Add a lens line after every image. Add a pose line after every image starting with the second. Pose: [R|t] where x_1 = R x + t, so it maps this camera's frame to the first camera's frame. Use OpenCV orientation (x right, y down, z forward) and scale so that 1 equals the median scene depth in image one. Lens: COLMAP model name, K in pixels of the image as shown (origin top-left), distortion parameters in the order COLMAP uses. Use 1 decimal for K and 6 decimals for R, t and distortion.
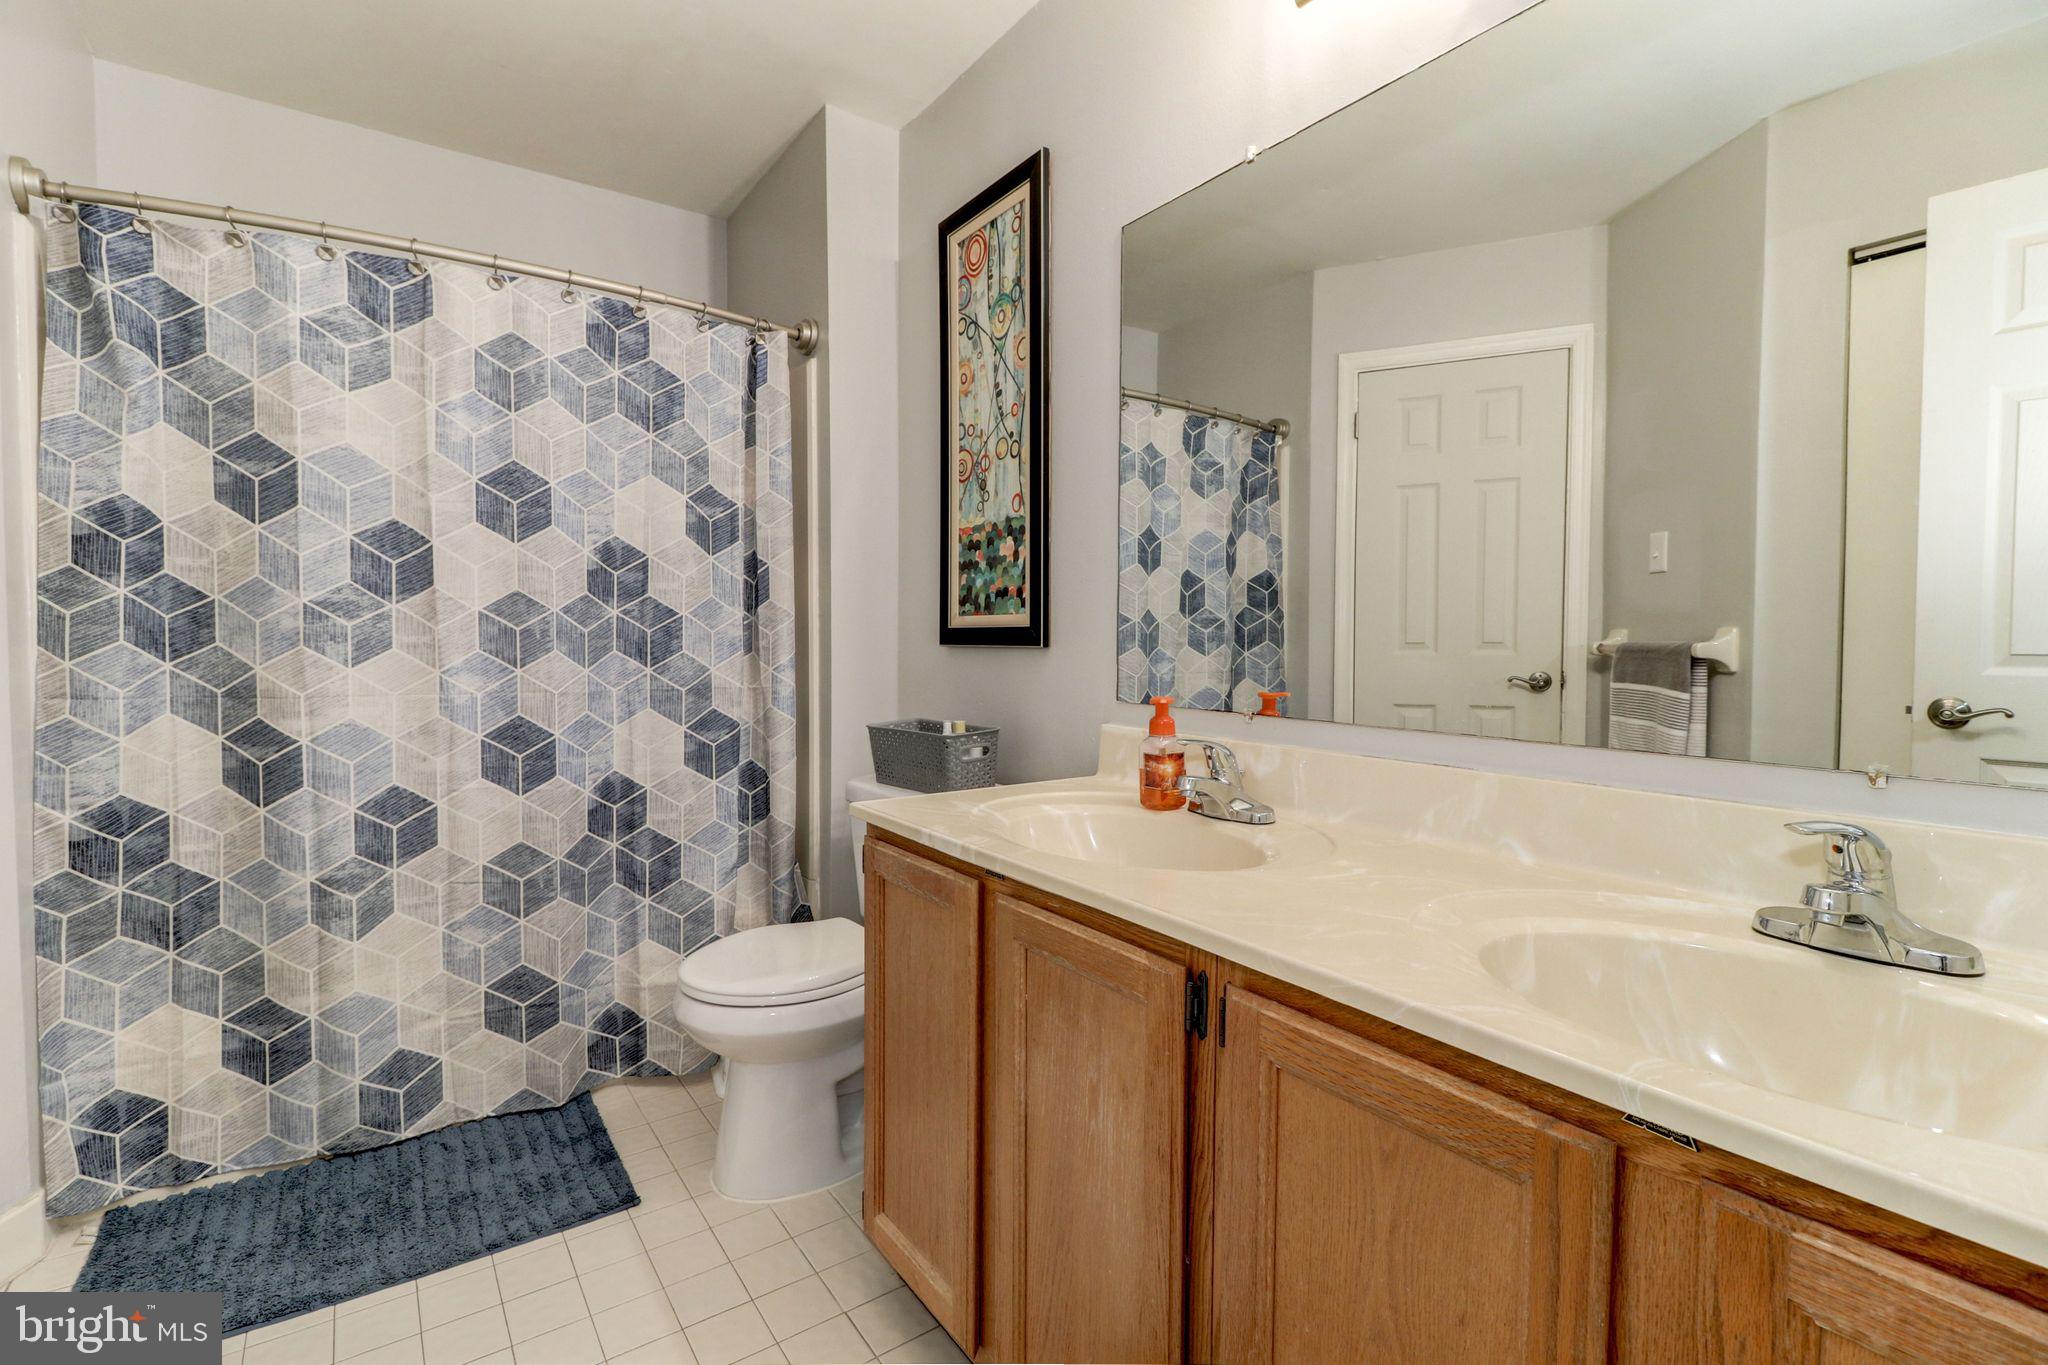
lens RADIAL K [[944.6, 0, 1016.3], [0, 944.6, 677.3], [0, 0, 1]] dist [0.020760, -0.014785]
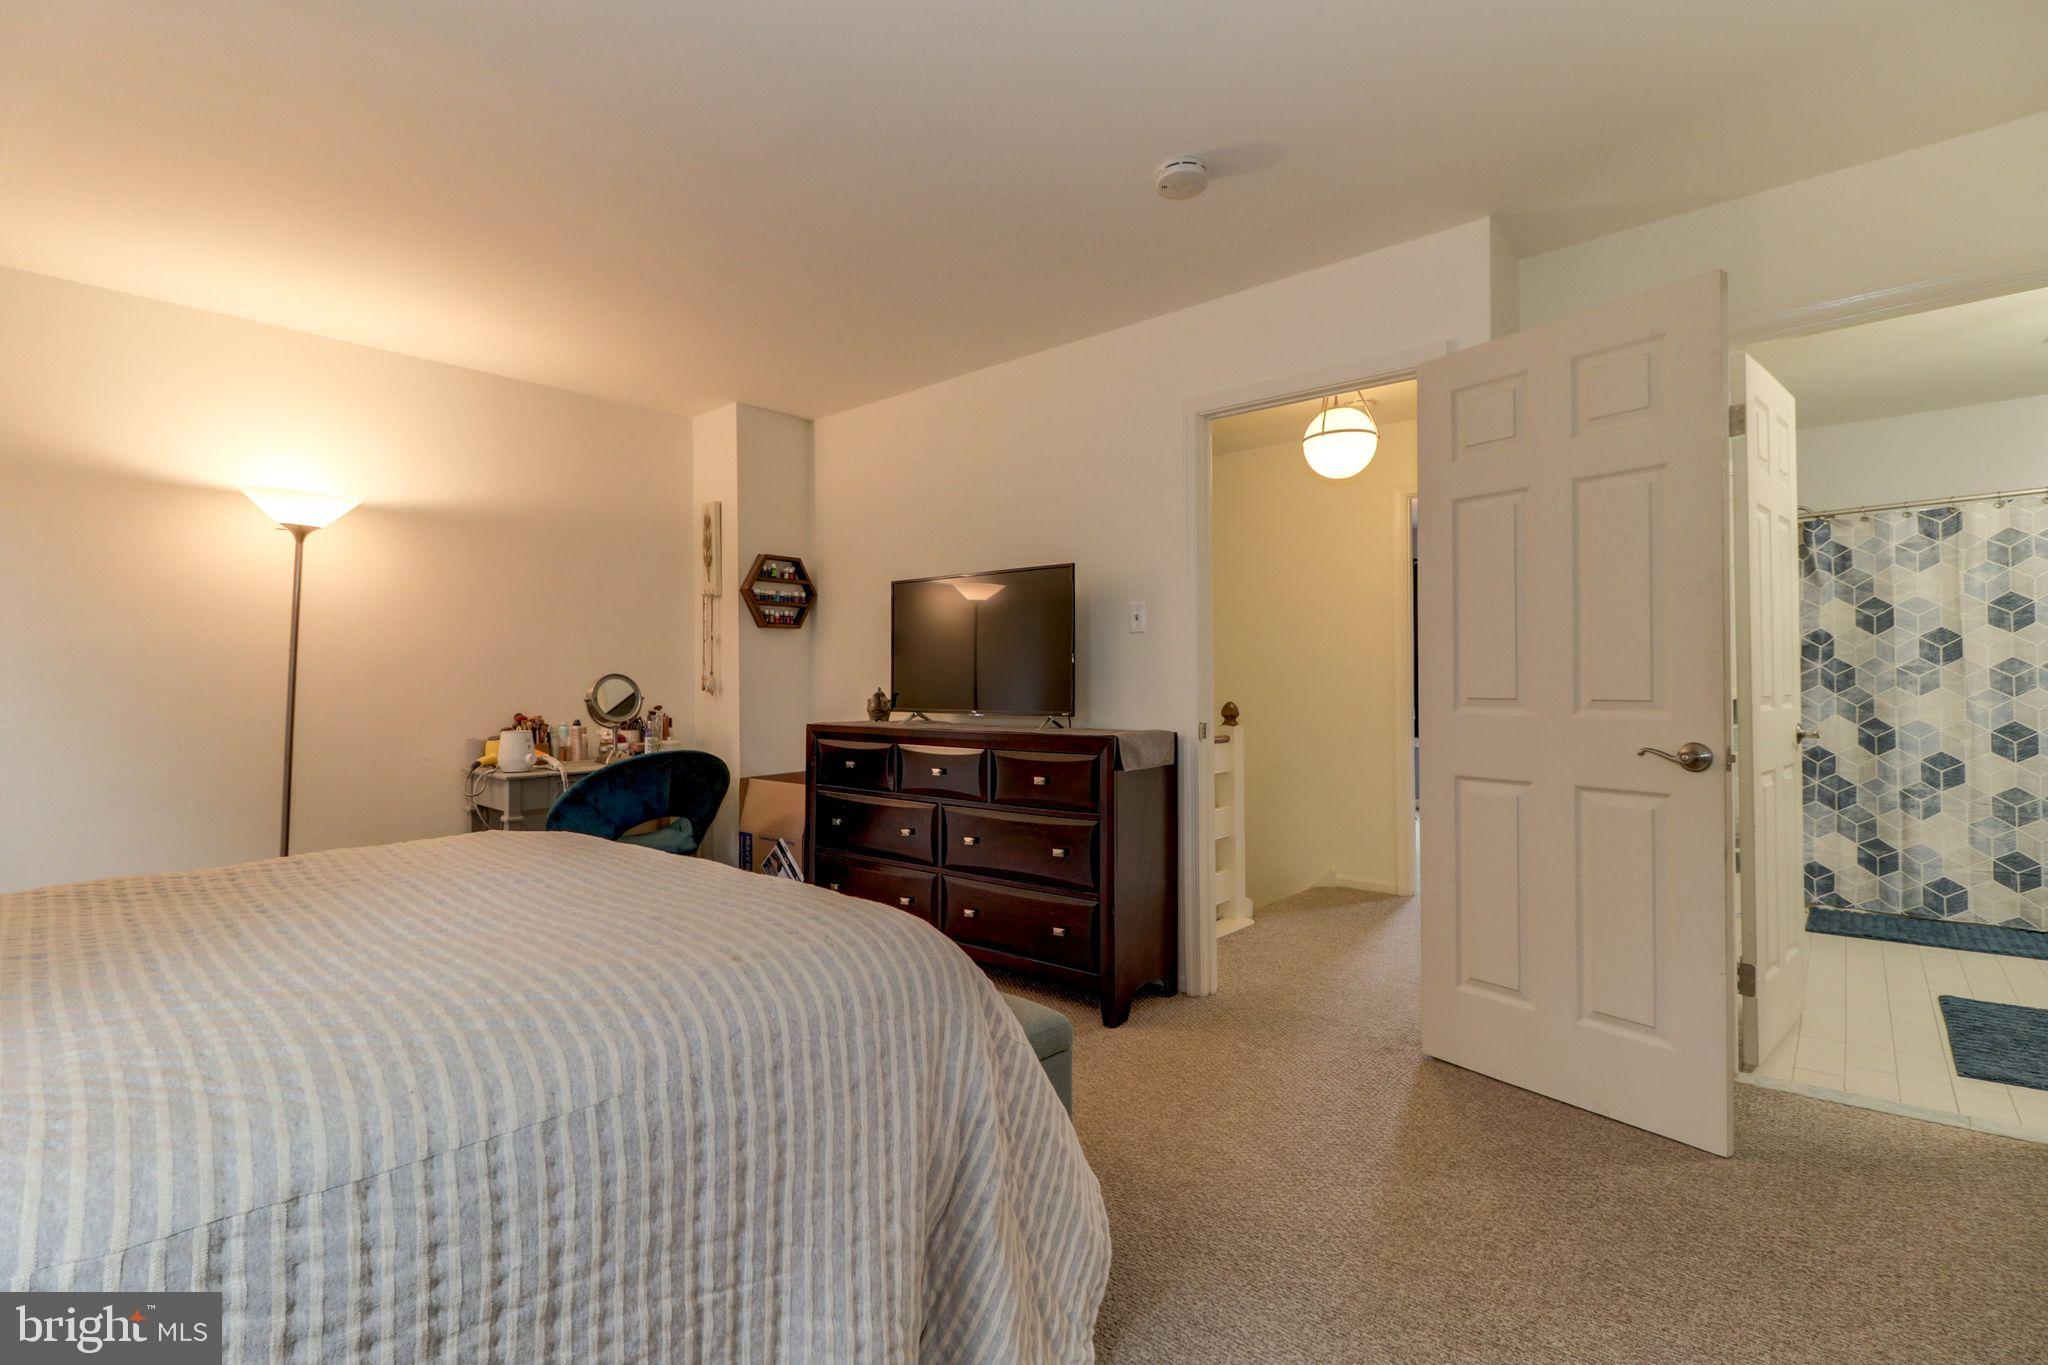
lens RADIAL K [[944.6, 0, 1016.3], [0, 944.6, 677.3], [0, 0, 1]] dist [0.020760, -0.014785]
pose [[0.241589, -0.017148, -0.970227, 0.957342], [-0.023317, 0.999453, -0.023470, 0.048063], [0.970098, 0.028293, 0.241057, -1.601170]]
